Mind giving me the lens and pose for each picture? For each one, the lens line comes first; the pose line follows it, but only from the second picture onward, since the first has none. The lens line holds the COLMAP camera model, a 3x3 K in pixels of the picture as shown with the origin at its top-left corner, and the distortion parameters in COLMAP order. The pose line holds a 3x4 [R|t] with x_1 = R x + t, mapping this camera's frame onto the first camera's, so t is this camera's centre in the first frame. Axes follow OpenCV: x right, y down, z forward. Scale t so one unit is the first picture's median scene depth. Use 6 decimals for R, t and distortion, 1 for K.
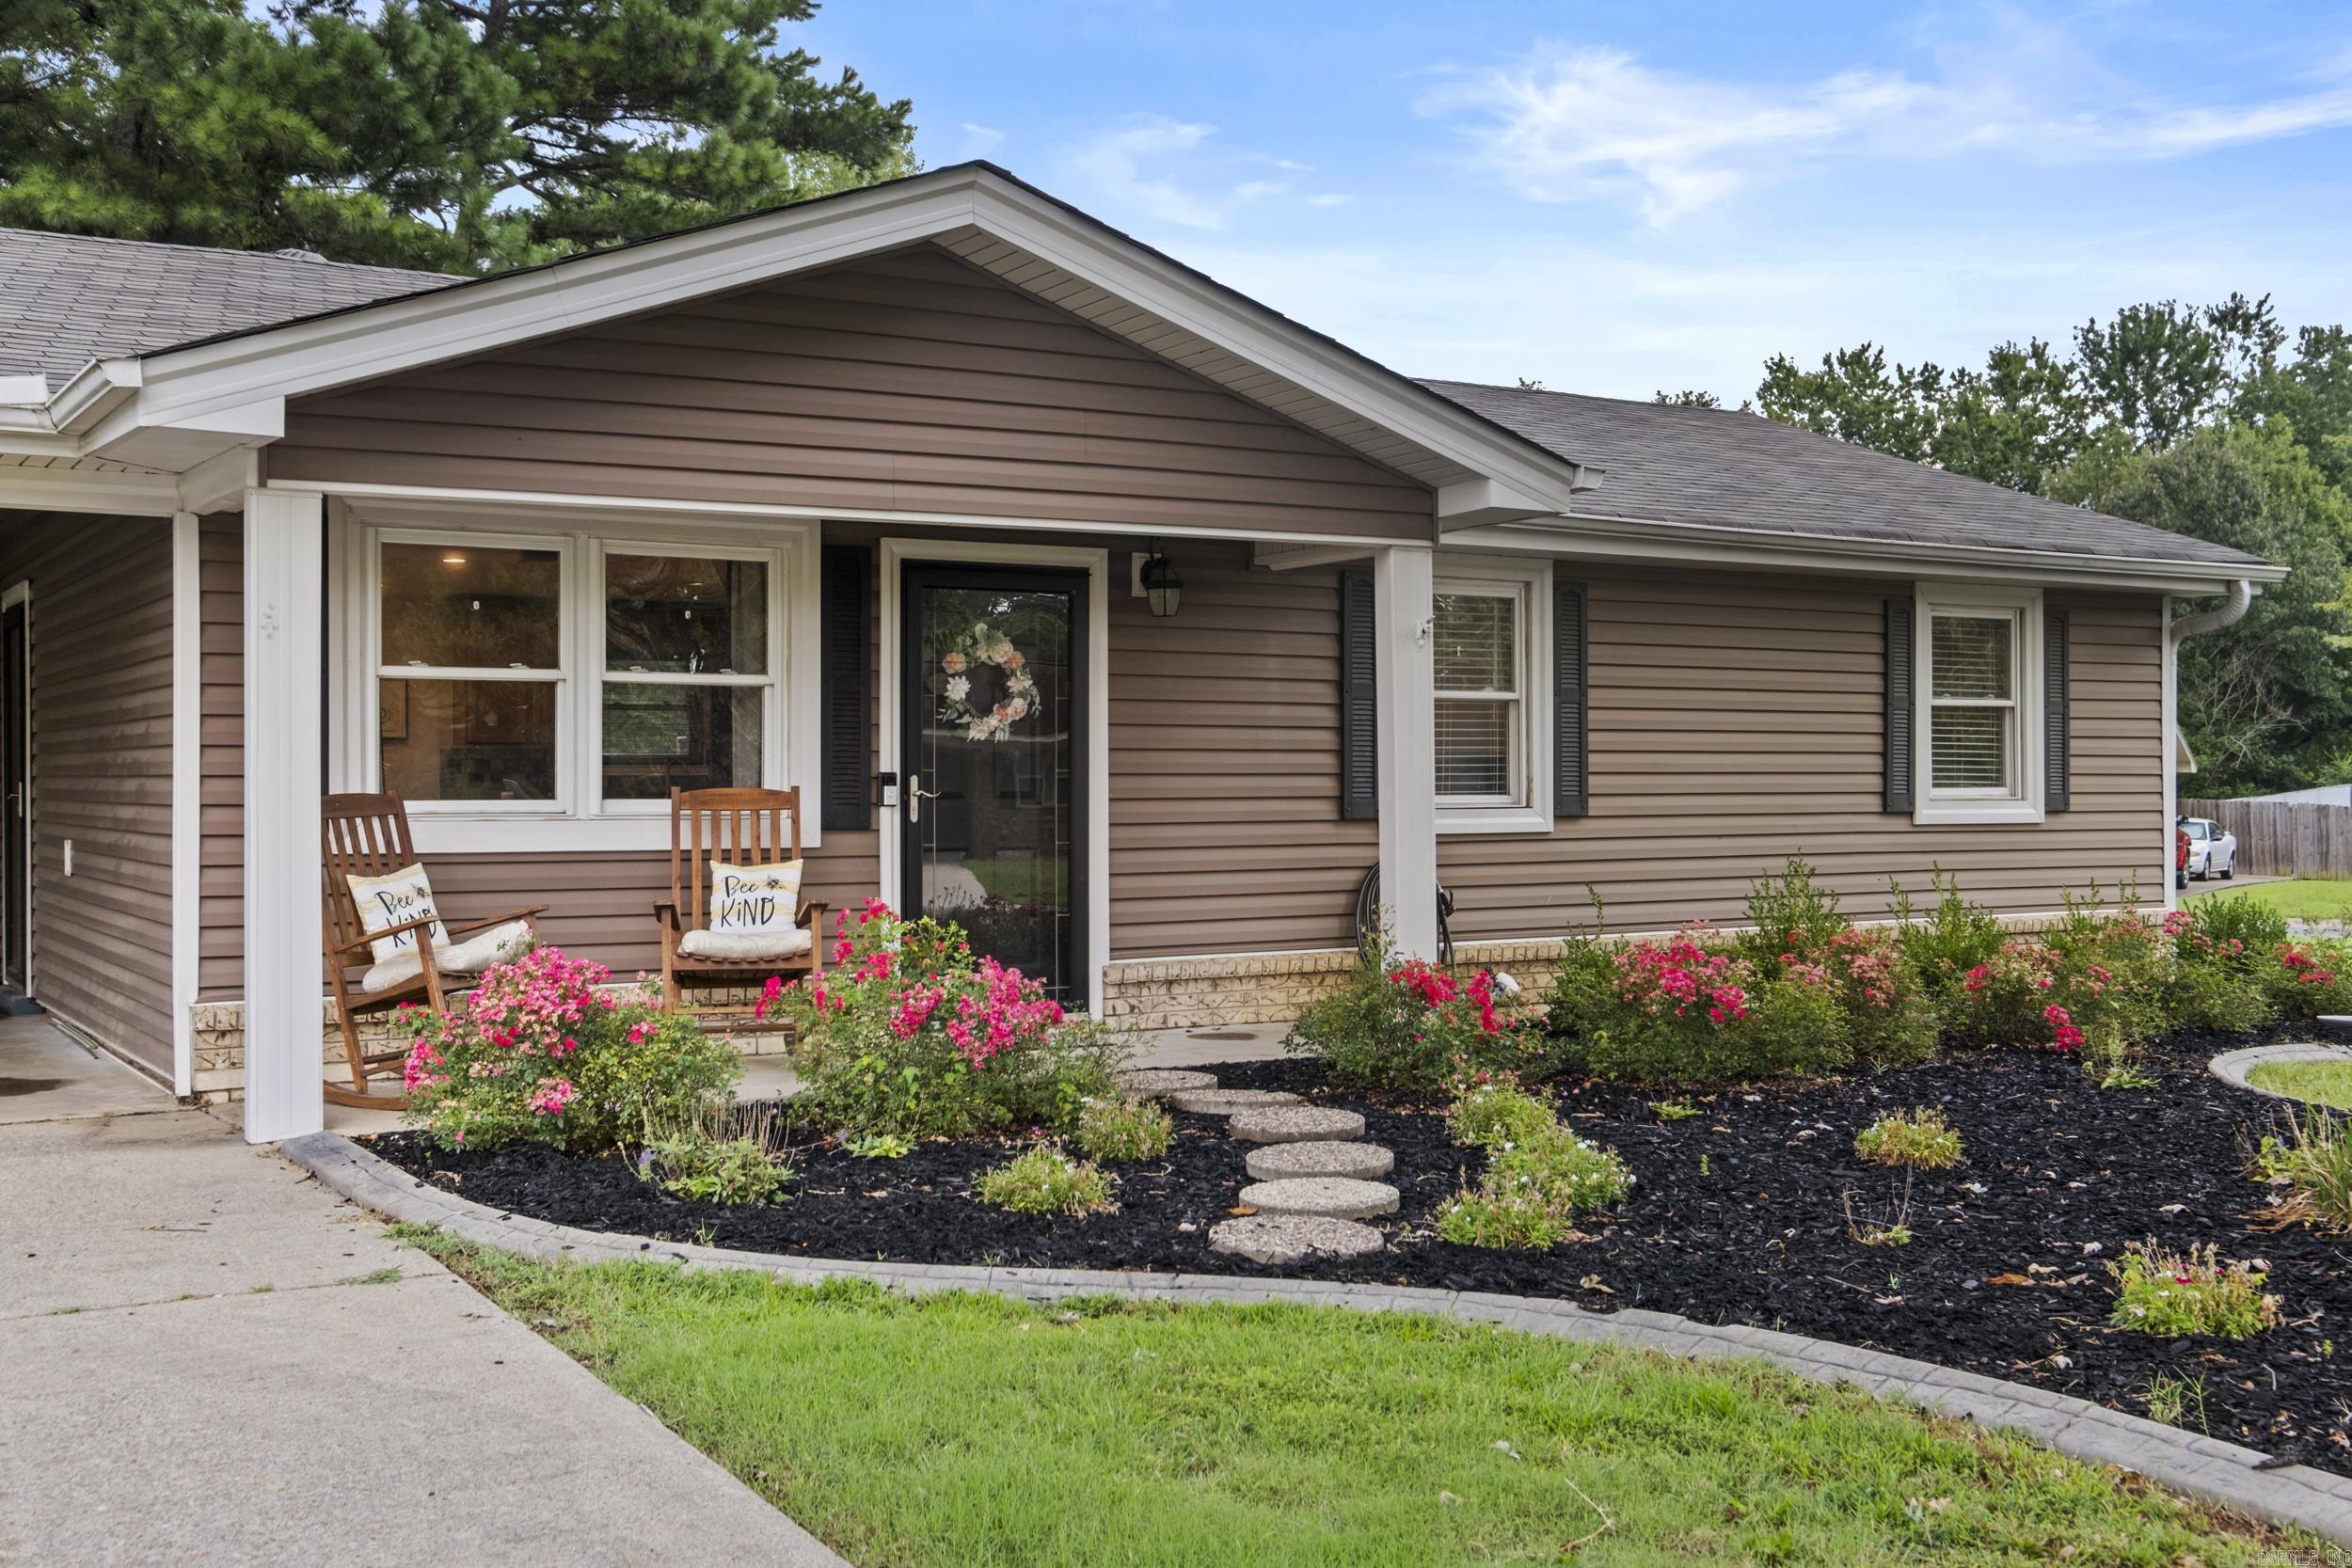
lens RADIAL K [[2495.1, 0, 1176.0], [0, 2495.1, 784.0], [0, 0, 1]] dist [-0.014557, -0.010757]
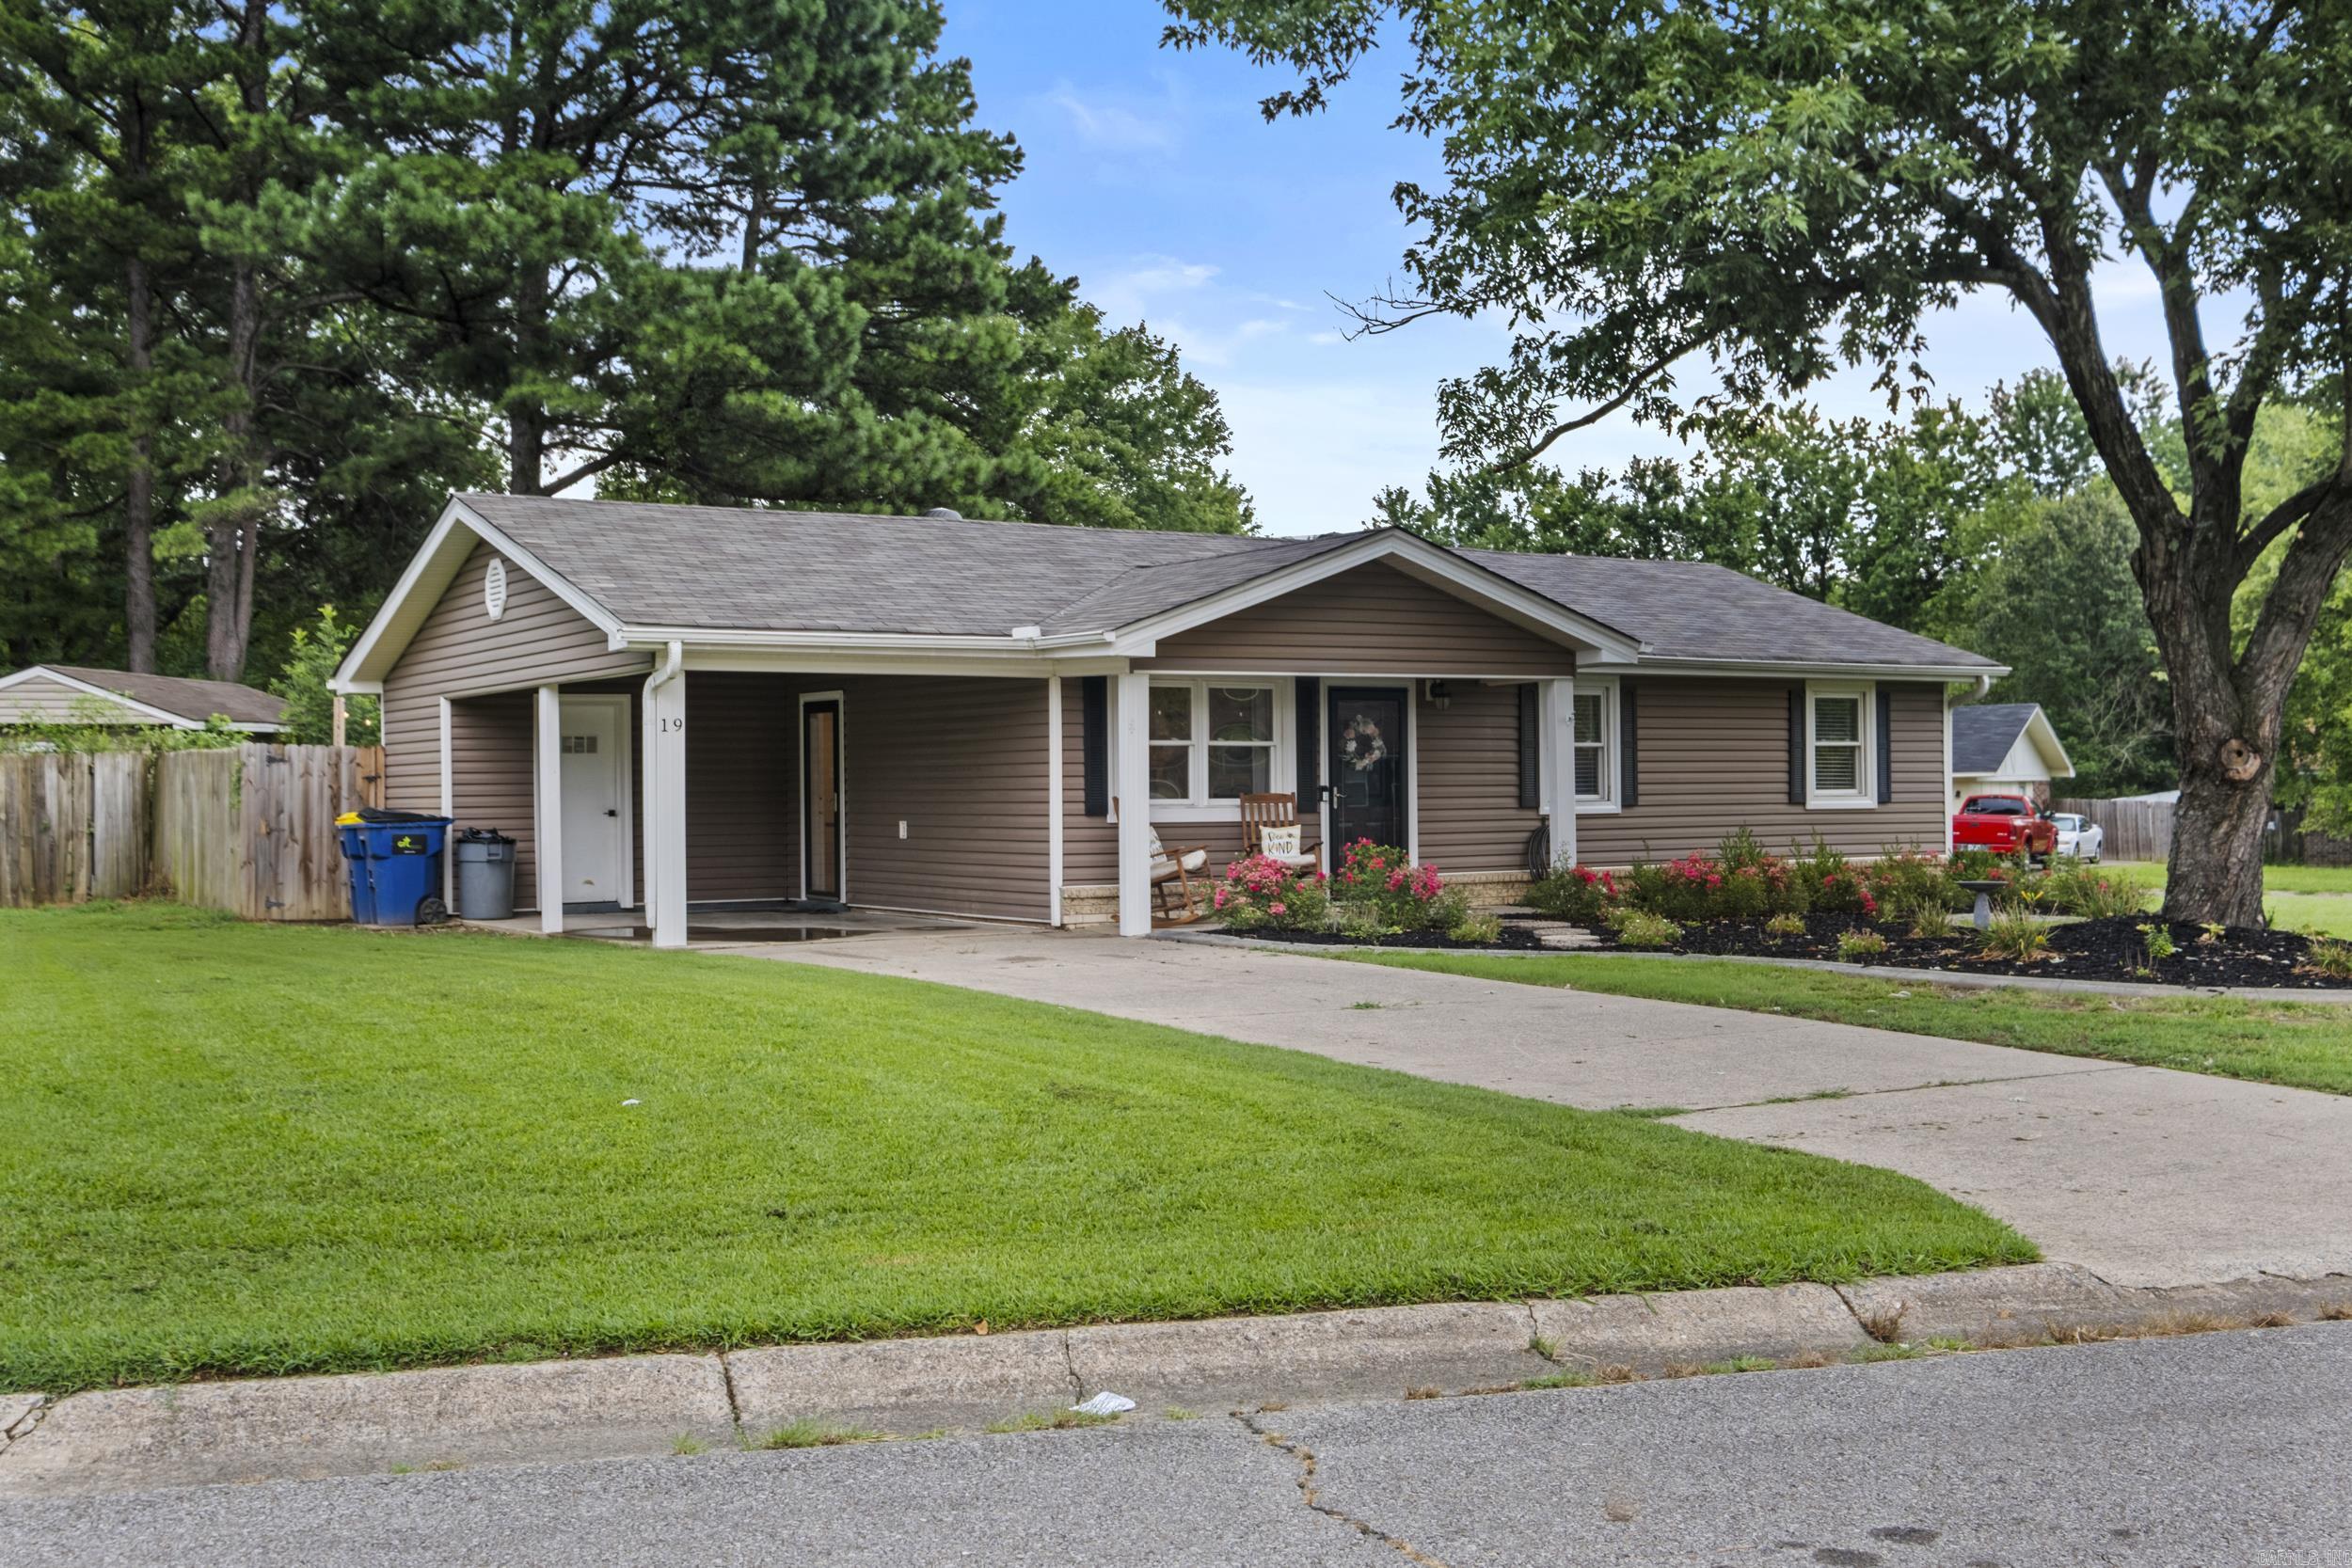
lens RADIAL K [[2495.1, 0, 1176.0], [0, 2495.1, 784.0], [0, 0, 1]] dist [-0.014557, -0.010757]
pose [[0.999799, -0.006783, 0.018856, -0.208652], [0.006850, 0.999970, -0.003531, 0.000563], [-0.018832, 0.003660, 0.999816, -0.848639]]
